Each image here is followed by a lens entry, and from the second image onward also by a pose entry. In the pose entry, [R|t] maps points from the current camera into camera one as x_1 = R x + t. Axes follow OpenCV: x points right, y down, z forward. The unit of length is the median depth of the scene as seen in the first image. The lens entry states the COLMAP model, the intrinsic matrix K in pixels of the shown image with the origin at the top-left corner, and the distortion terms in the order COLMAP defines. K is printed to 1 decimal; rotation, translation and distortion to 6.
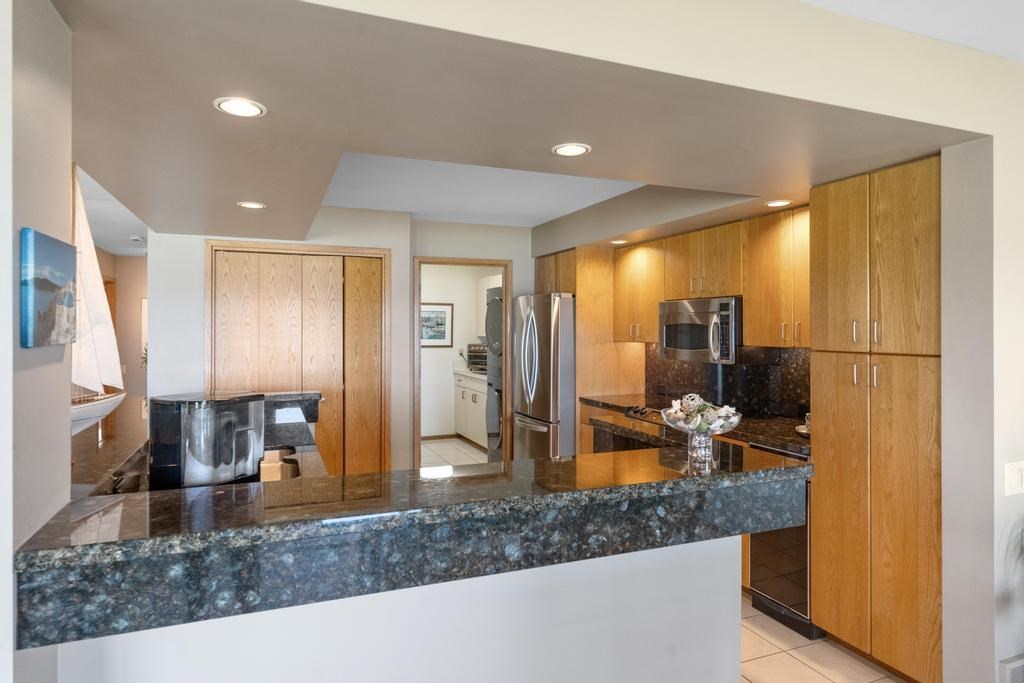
lens RADIAL K [[612.6, 0, 513.3], [0, 612.6, 325.4], [0, 0, 1]] dist [0.000886, 0.000377]
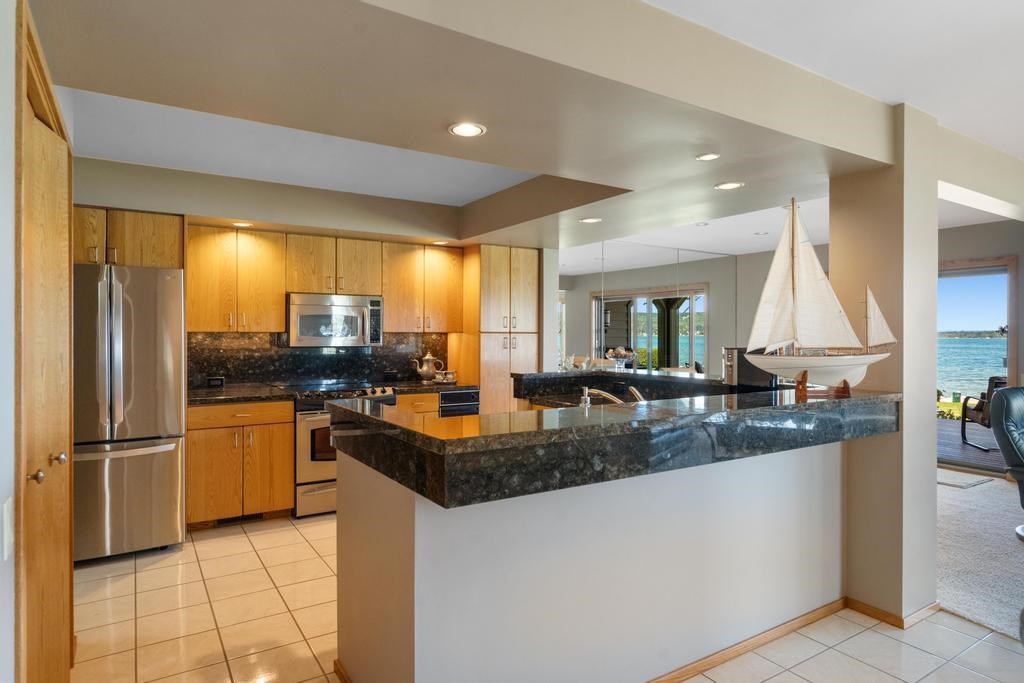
lens RADIAL K [[593.6, 0, 512.0], [0, 593.6, 341.5], [0, 0, 1]] dist [0.000180, 0.000063]
pose [[-0.183502, -0.009320, 0.982975, -0.782890], [-0.004044, 0.999954, 0.008726, 0.032247], [-0.983011, -0.002374, -0.183532, 0.751904]]
